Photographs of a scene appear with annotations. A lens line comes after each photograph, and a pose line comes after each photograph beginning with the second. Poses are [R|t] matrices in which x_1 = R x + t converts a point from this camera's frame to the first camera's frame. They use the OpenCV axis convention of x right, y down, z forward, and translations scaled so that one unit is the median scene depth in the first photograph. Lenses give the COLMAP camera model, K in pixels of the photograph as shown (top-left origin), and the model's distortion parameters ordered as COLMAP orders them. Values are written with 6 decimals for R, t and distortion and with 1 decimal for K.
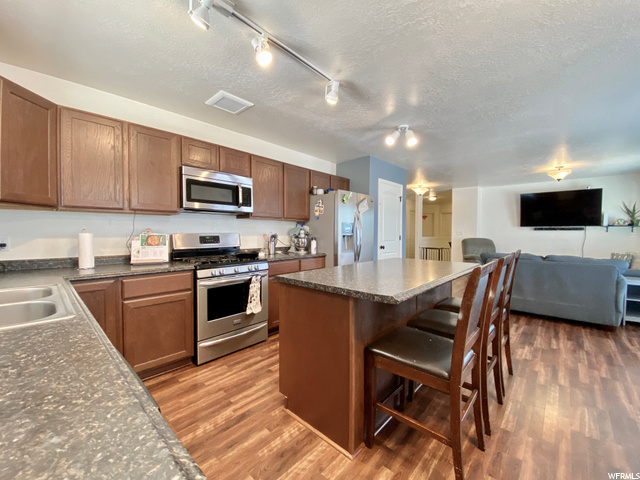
lens RADIAL K [[261.2, 0, 319.0], [0, 261.2, 241.4], [0, 0, 1]] dist [0.012881, -0.015164]
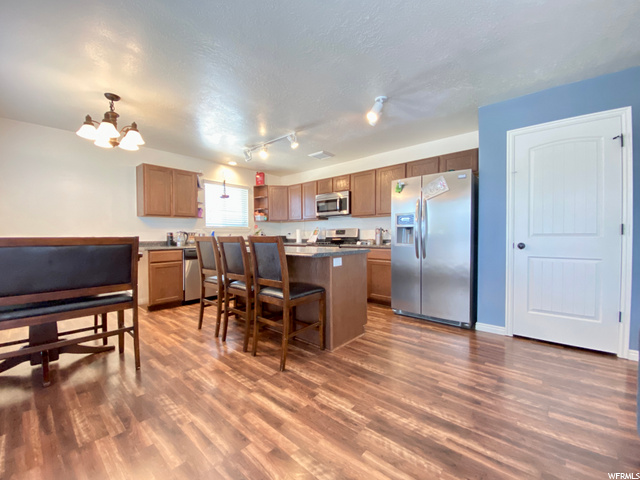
lens RADIAL K [[261.2, 0, 319.0], [0, 261.2, 241.4], [0, 0, 1]] dist [0.012881, -0.015164]
pose [[0.027977, 0.015295, -0.999492, 1.446271], [-0.034424, 0.999305, 0.014329, 0.034002], [0.999016, 0.034005, 0.028484, 0.954896]]
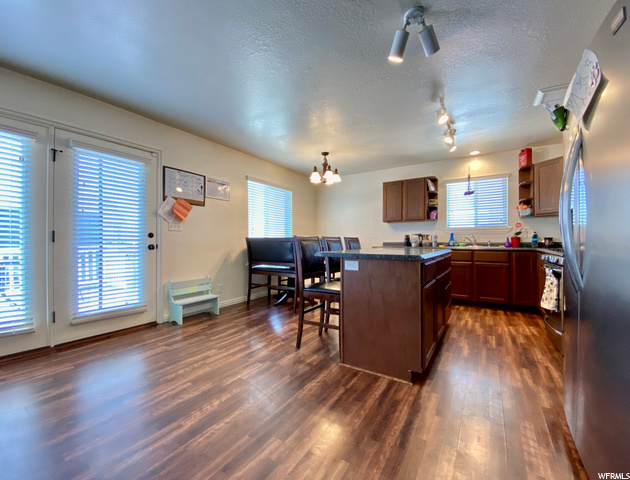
lens RADIAL K [[266.8, 0, 318.0], [0, 266.8, 235.9], [0, 0, 1]] dist [0.037228, 0.000033]
pose [[-0.981974, -0.009903, -0.188758, 0.762490], [-0.014287, 0.999659, 0.021876, 0.007779], [0.188477, 0.024179, -0.981780, 1.862305]]
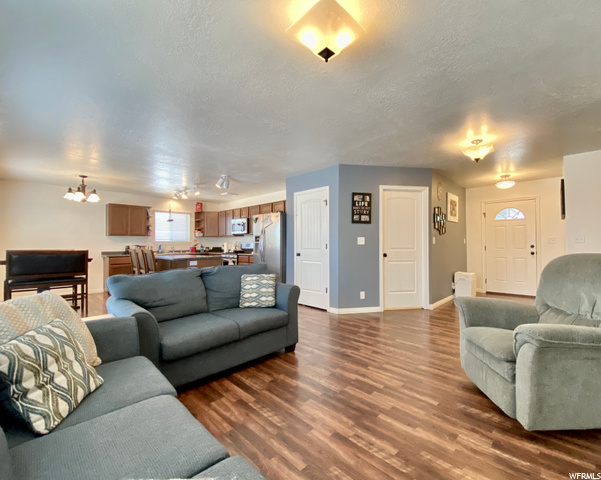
lens RADIAL K [[265.7, 0, 332.3], [0, 265.7, 243.2], [0, 0, 1]] dist [-0.027744, -0.000460]
pose [[0.039467, -0.010173, -0.999169, 2.387731], [-0.035084, 0.999317, -0.011560, -0.031041], [0.998605, 0.035512, 0.039083, 1.953836]]
